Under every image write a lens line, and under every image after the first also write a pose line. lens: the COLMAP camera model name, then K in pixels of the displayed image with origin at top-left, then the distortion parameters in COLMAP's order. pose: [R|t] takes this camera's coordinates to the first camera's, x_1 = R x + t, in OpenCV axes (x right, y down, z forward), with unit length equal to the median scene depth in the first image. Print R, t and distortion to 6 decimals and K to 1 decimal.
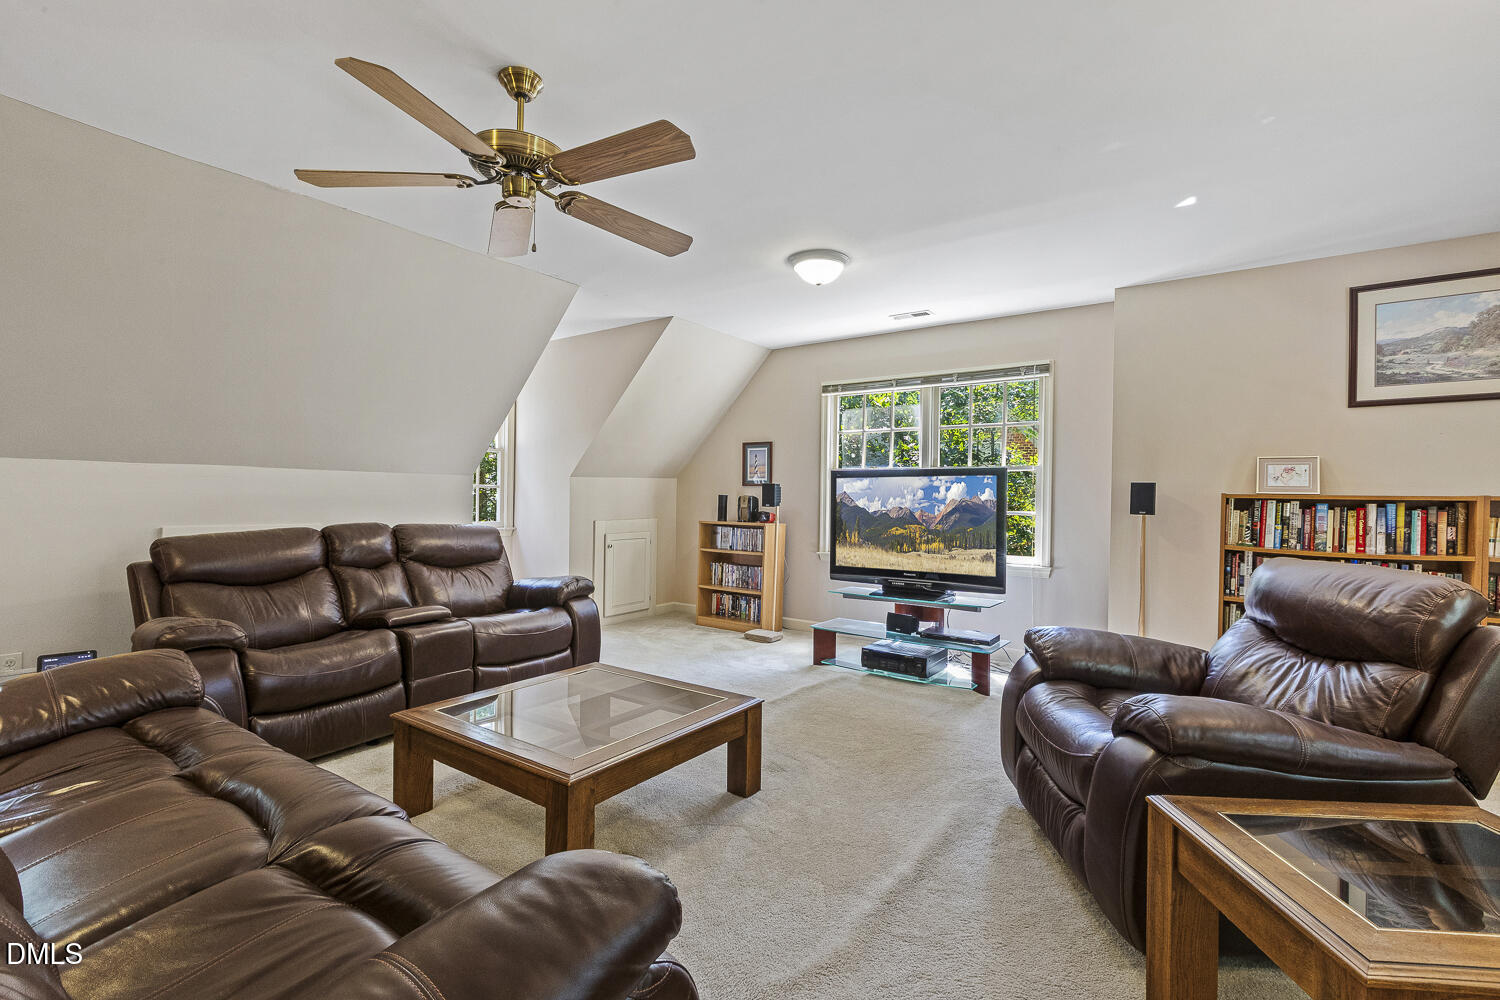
lens RADIAL K [[669.1, 0, 753.0], [0, 669.1, 506.2], [0, 0, 1]] dist [0.014624, -0.000340]
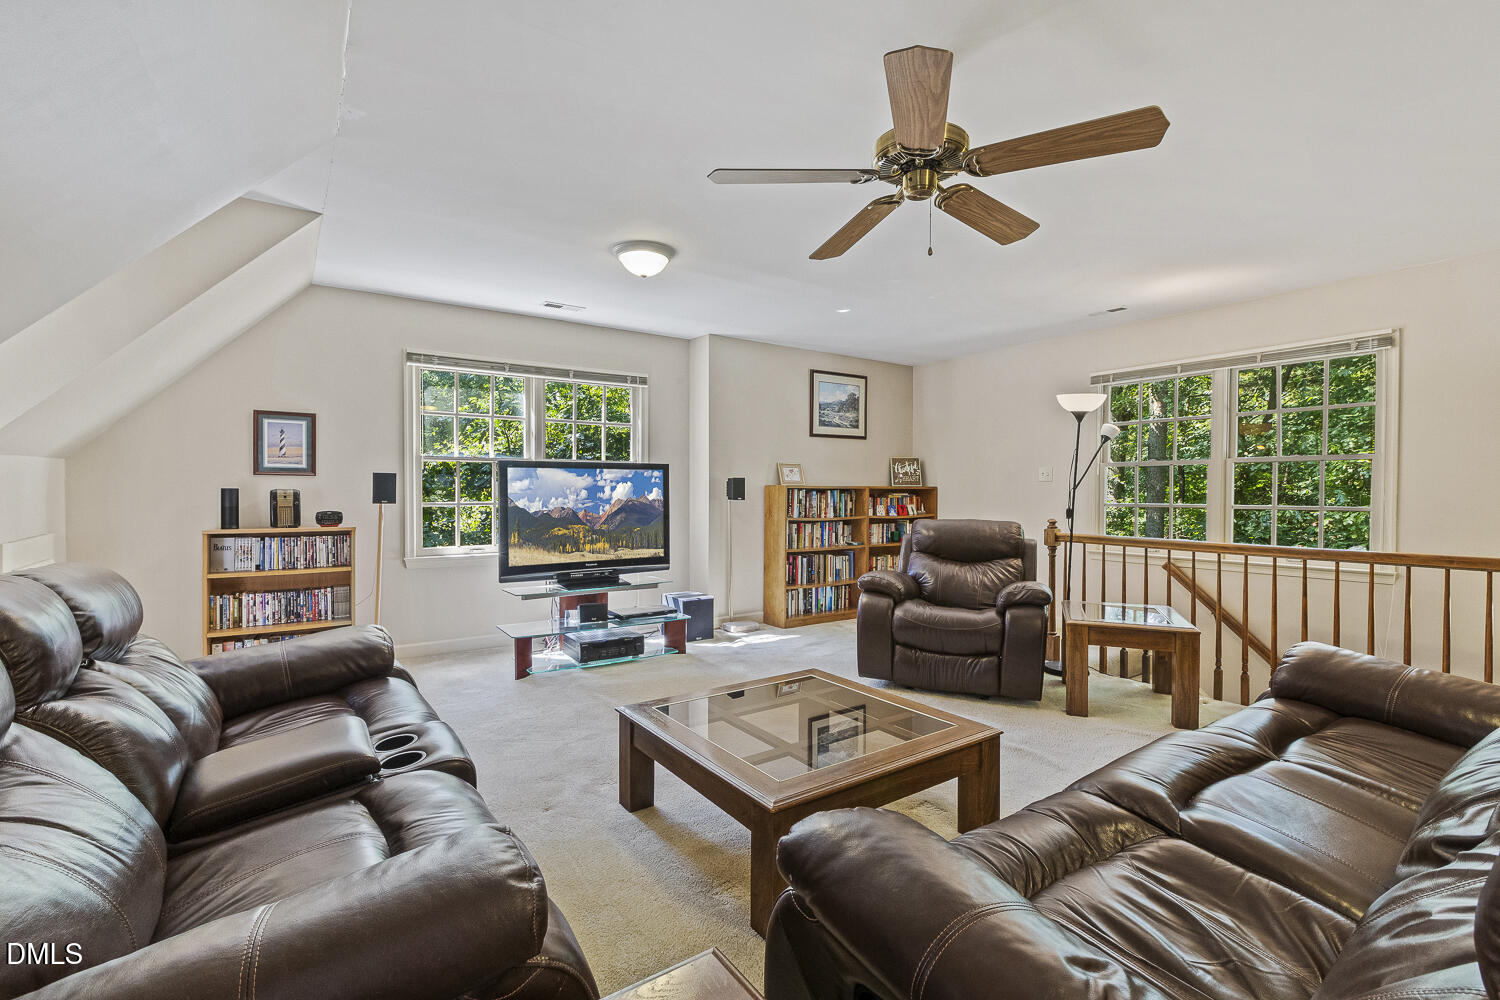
lens RADIAL K [[669.1, 0, 753.0], [0, 669.1, 506.2], [0, 0, 1]] dist [0.014624, -0.000340]
pose [[0.351871, -0.033995, 0.935431, -0.619369], [0.017777, 0.999403, 0.029633, -0.013308], [-0.935880, 0.006202, 0.352265, 0.391937]]
